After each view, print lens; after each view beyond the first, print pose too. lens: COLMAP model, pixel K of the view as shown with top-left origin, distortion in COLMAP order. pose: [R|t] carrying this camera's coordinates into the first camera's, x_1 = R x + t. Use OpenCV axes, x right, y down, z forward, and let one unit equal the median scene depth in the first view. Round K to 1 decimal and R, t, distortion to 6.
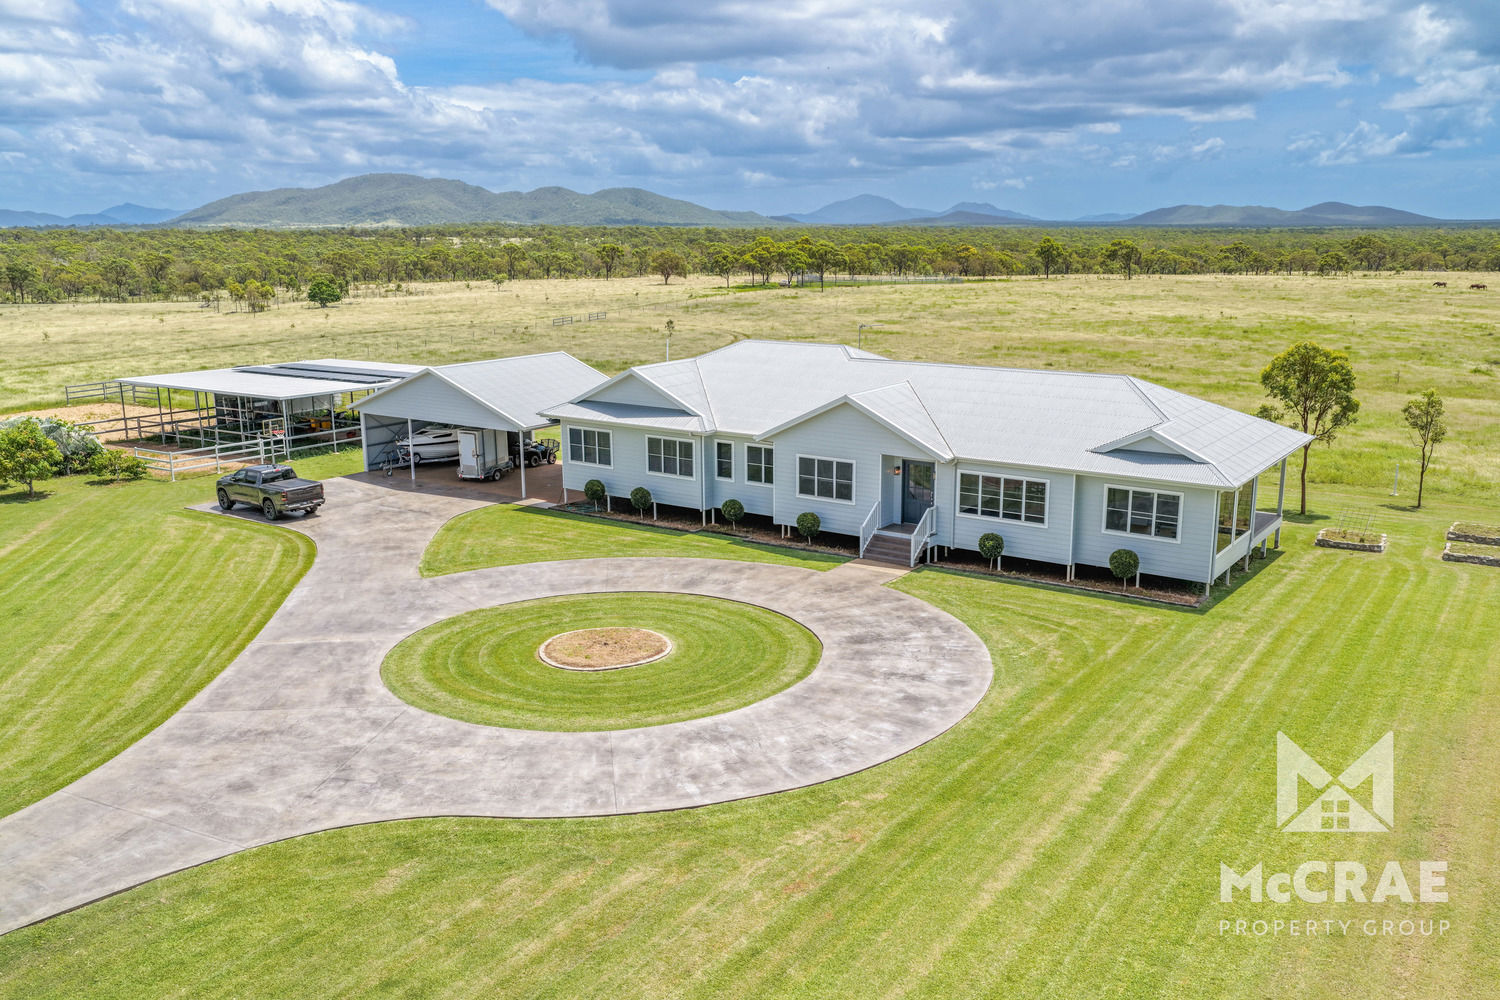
lens RADIAL K [[1216.7, 0, 777.9], [0, 1216.7, 499.6], [0, 0, 1]] dist [0.014822, 0.000874]
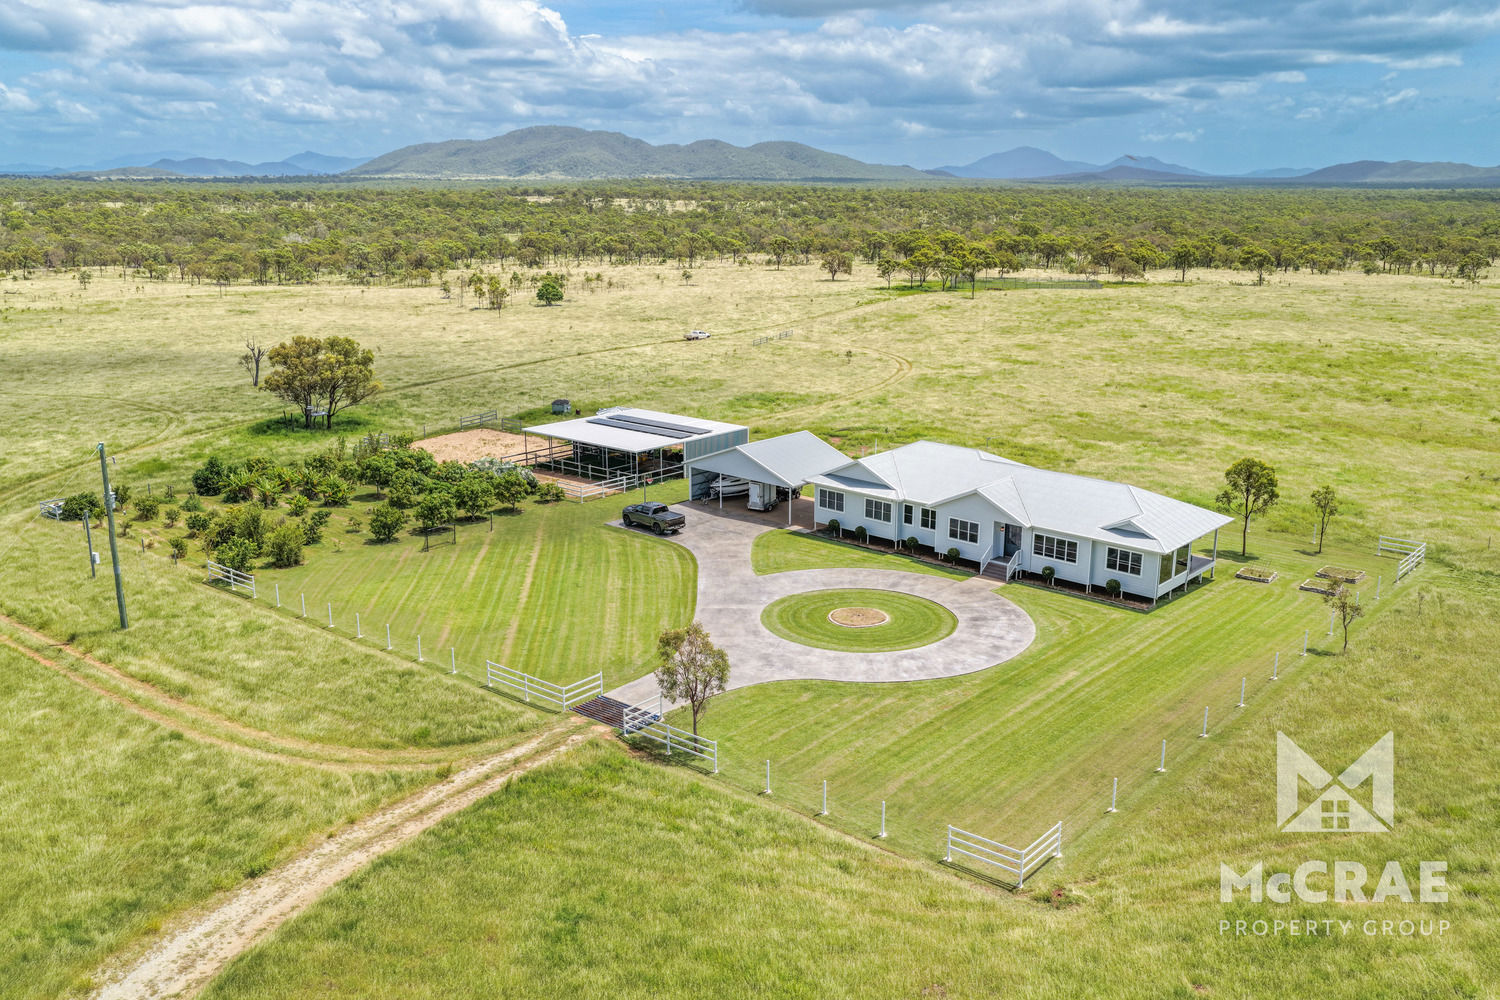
lens RADIAL K [[1216.7, 0, 777.9], [0, 1216.7, 499.6], [0, 0, 1]] dist [0.014822, 0.000874]
pose [[0.992503, 0.037692, -0.116266, -0.030993], [-0.033197, 0.998633, 0.040363, -0.139563], [0.117628, -0.036201, 0.992398, -0.954779]]
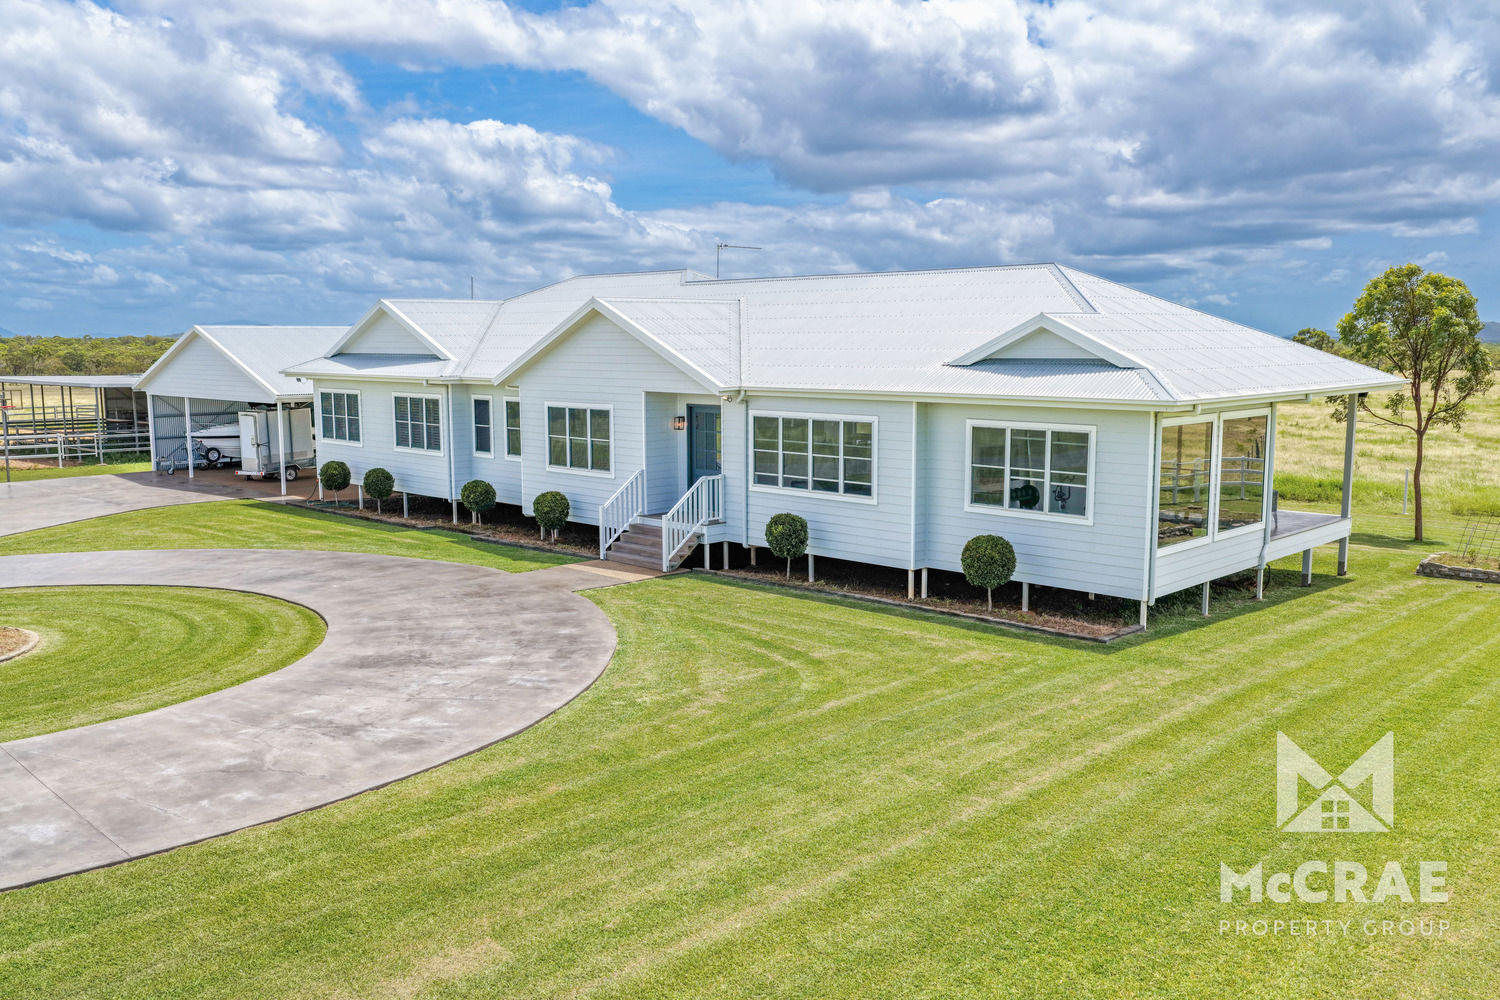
lens RADIAL K [[1216.7, 0, 777.9], [0, 1216.7, 499.6], [0, 0, 1]] dist [0.014822, 0.000874]
pose [[0.987625, 0.024051, -0.154980, 0.254195], [-0.038238, 0.995278, -0.089221, 0.070762], [0.152102, 0.094043, 0.983881, 0.423850]]
